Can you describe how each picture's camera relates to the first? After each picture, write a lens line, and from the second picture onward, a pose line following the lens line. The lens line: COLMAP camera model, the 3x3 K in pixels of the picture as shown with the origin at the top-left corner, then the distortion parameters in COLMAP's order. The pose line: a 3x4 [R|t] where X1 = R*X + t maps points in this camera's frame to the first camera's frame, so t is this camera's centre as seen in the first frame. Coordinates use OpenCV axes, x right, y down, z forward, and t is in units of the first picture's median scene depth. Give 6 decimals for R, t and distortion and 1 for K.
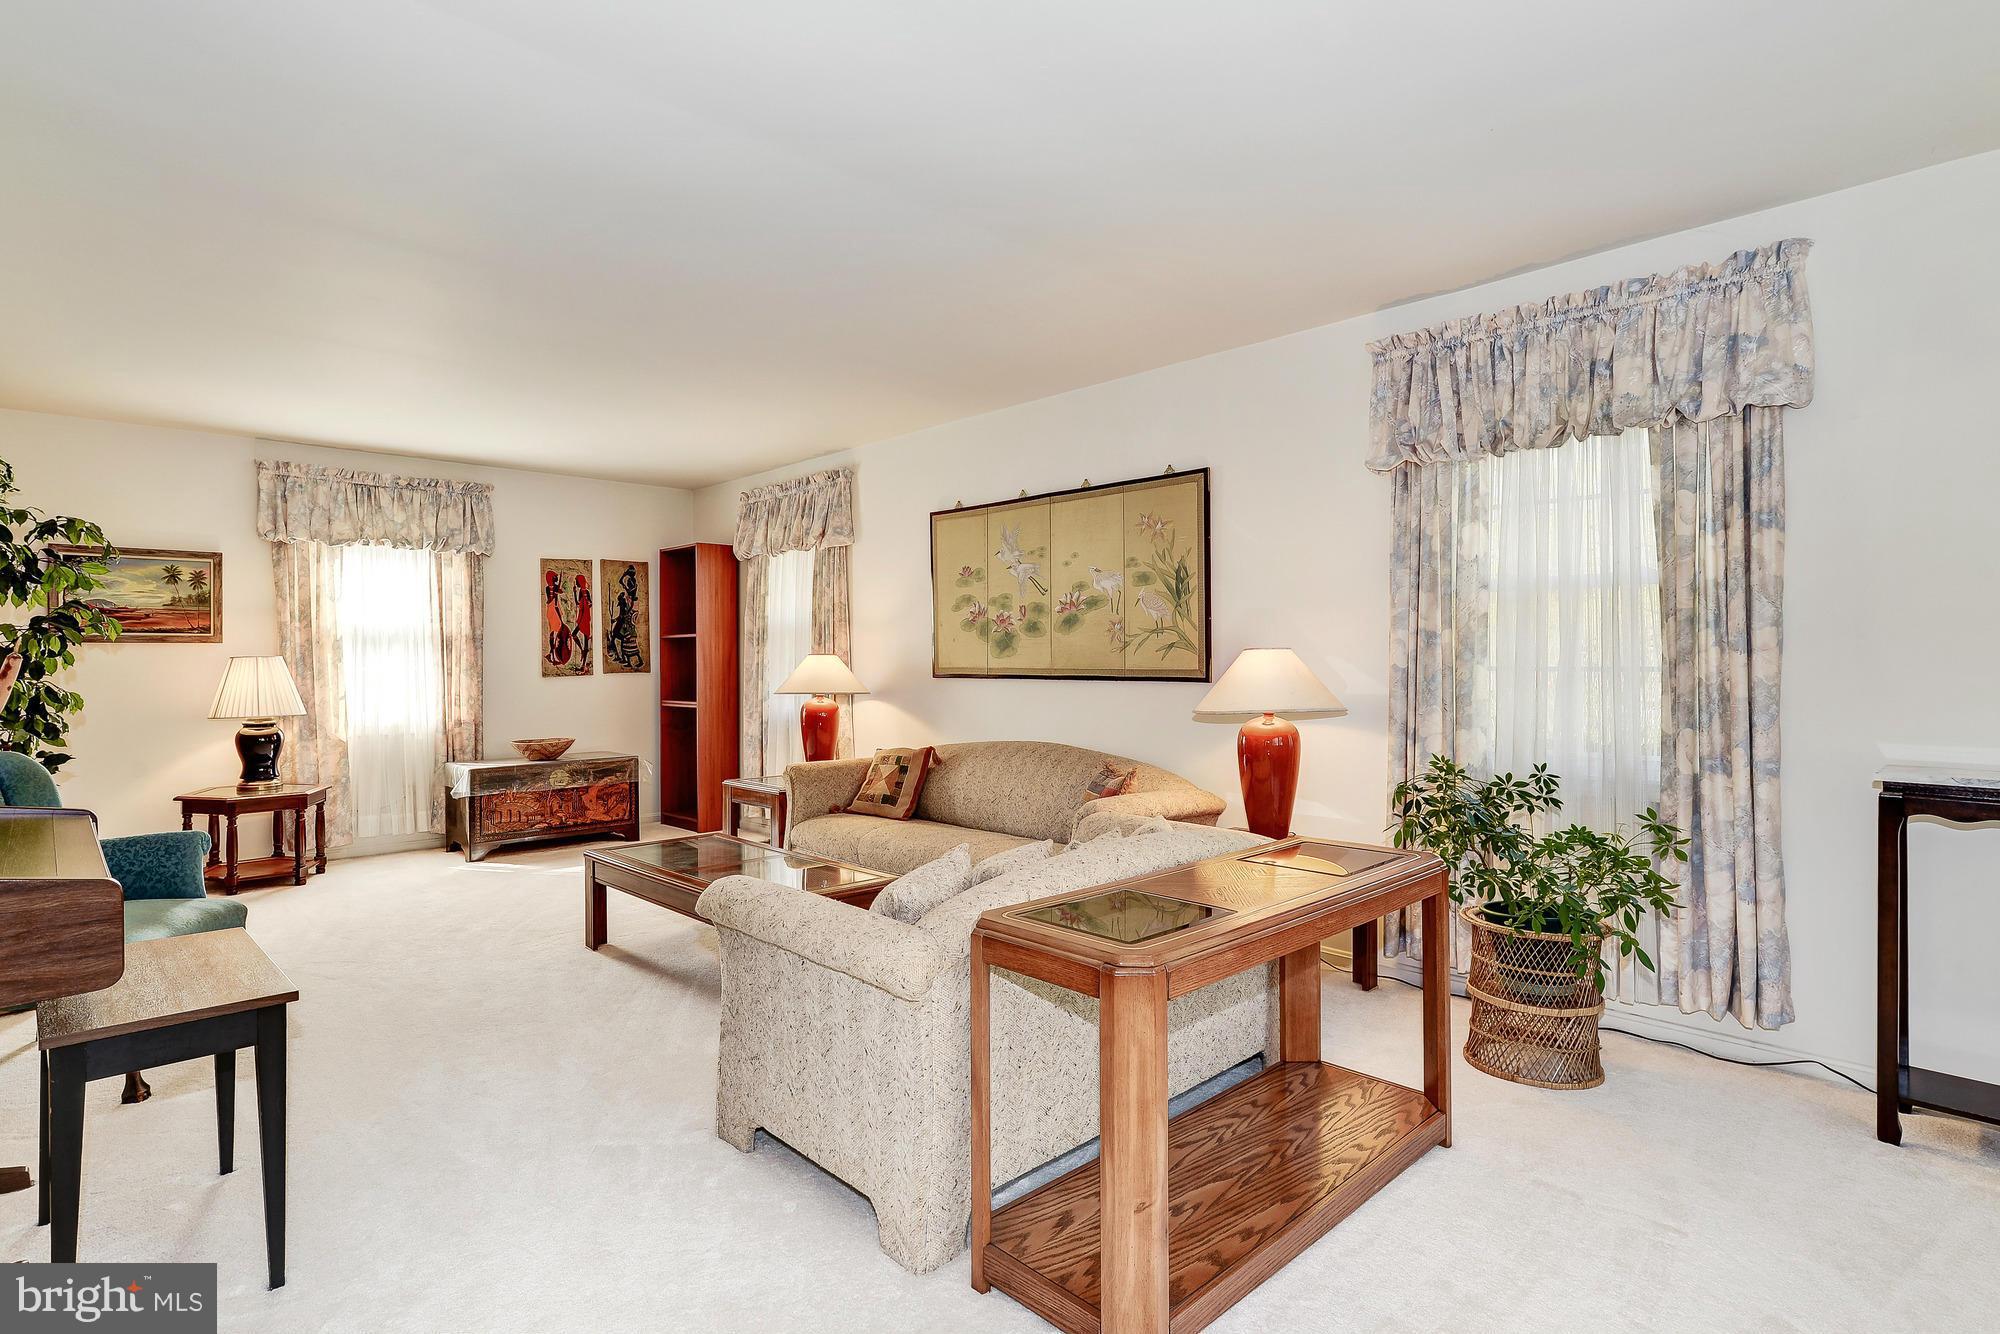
lens RADIAL K [[1011.1, 0, 1000.0], [0, 1011.1, 667.0], [0, 0, 1]] dist [-0.000322, 0.000396]
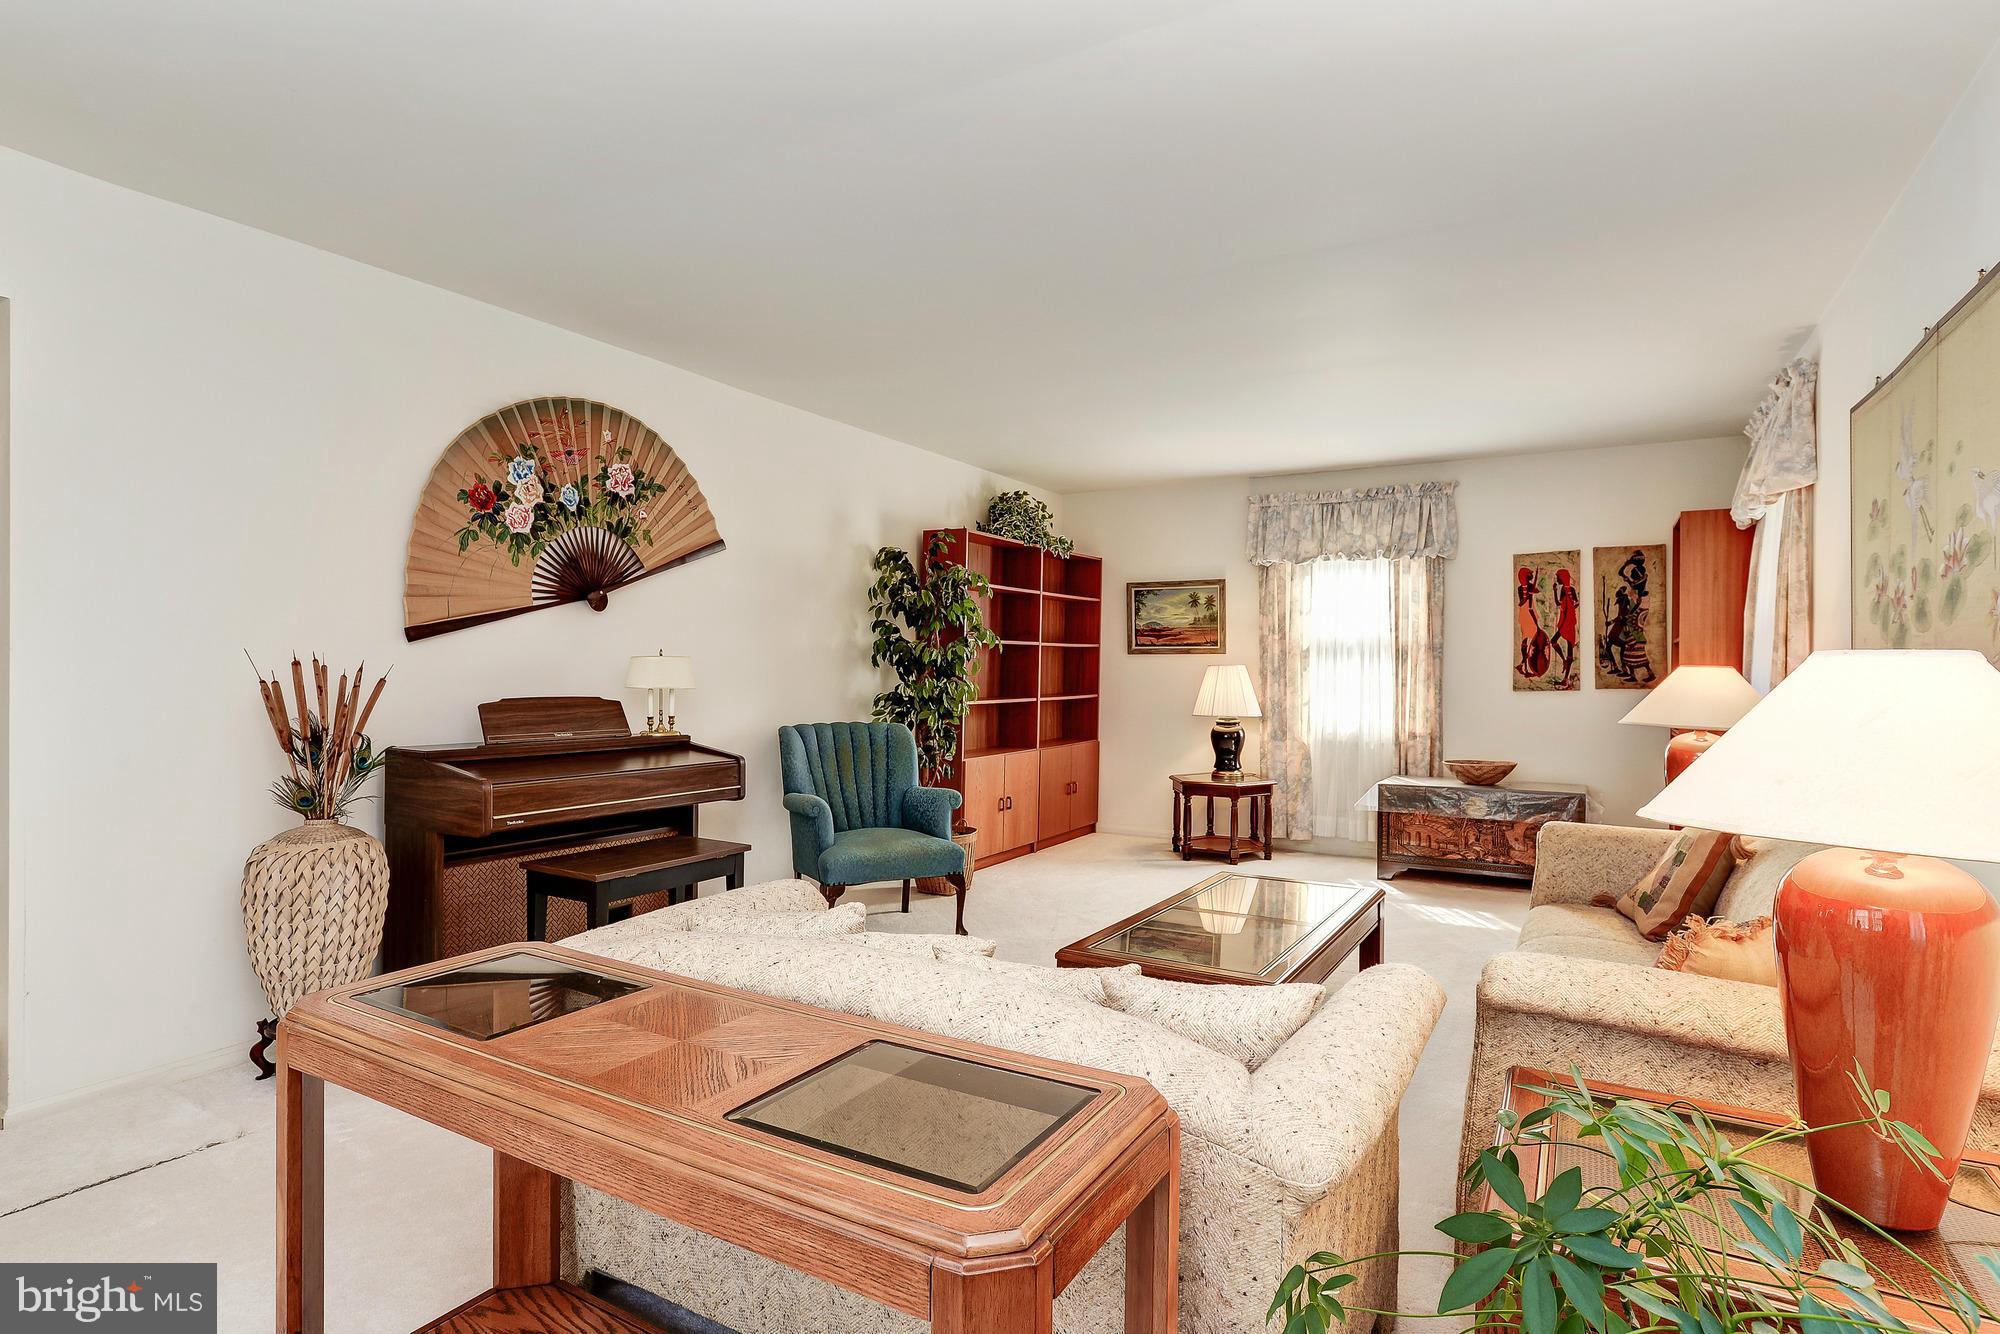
lens RADIAL K [[1035.2, 0, 1000.0], [0, 1035.2, 667.0], [0, 0, 1]] dist [-0.000659, 0.000193]
pose [[0.282434, 0.006624, -0.959264, 0.321965], [-0.016426, 0.999863, 0.002068, -0.005892], [0.959146, 0.015172, 0.282504, 0.375882]]
